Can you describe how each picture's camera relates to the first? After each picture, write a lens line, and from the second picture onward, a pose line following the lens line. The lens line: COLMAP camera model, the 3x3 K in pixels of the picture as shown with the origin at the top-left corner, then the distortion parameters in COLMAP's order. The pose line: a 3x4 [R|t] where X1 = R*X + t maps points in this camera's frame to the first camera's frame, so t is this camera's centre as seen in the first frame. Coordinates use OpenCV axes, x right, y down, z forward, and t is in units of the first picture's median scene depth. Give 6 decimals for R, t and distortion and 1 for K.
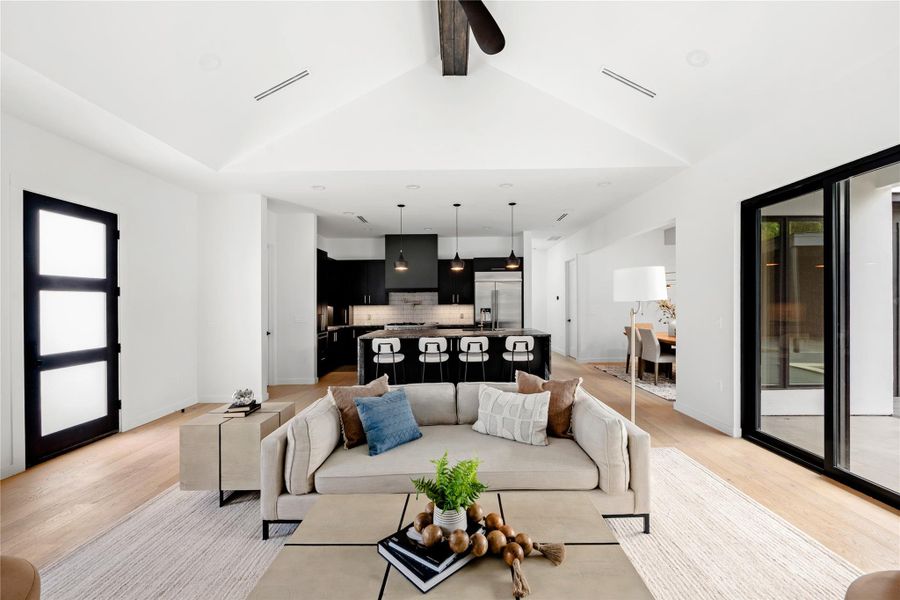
lens RADIAL K [[372.7, 0, 454.9], [0, 372.7, 307.7], [0, 0, 1]] dist [-0.006214, -0.000973]
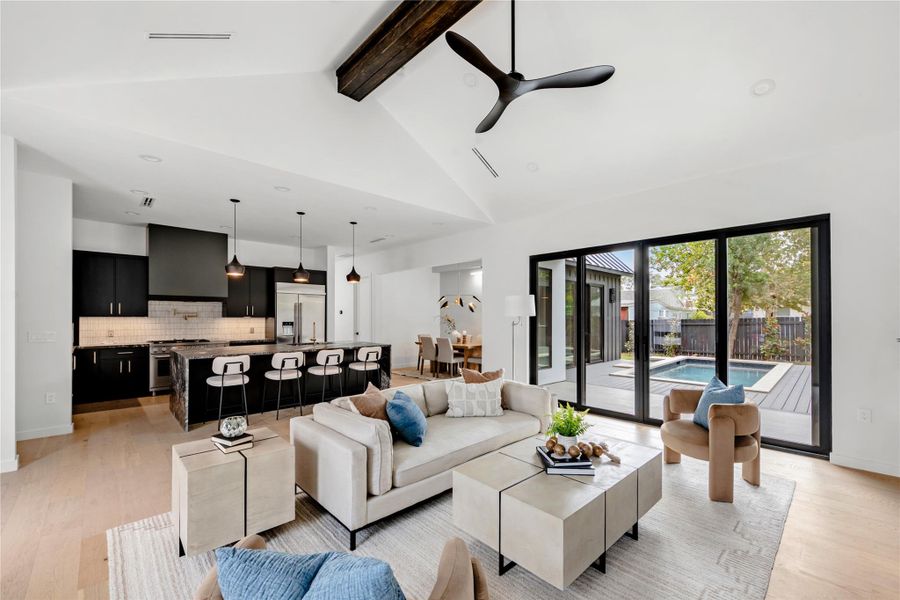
lens RADIAL K [[372.7, 0, 468.4], [0, 372.7, 317.1], [0, 0, 1]] dist [-0.006214, -0.000973]
pose [[0.710330, 0.012426, 0.703760, -0.255522], [-0.002155, 0.999878, -0.015478, 0.003116], [-0.703866, 0.009478, 0.710270, 0.016790]]
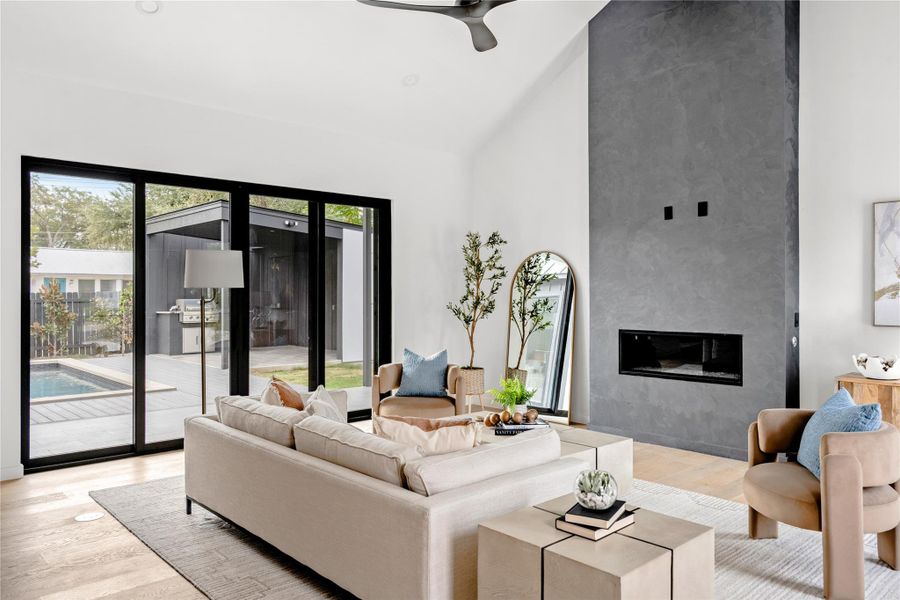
lens RADIAL K [[631.0, 0, 449.9], [0, 631.0, 295.7], [0, 0, 1]] dist [-0.000716, -0.006163]
pose [[-0.683088, 0.012127, 0.730235, -0.326579], [0.018495, 0.999829, 0.000697, 0.003336], [-0.730102, 0.013982, -0.683195, 0.588103]]
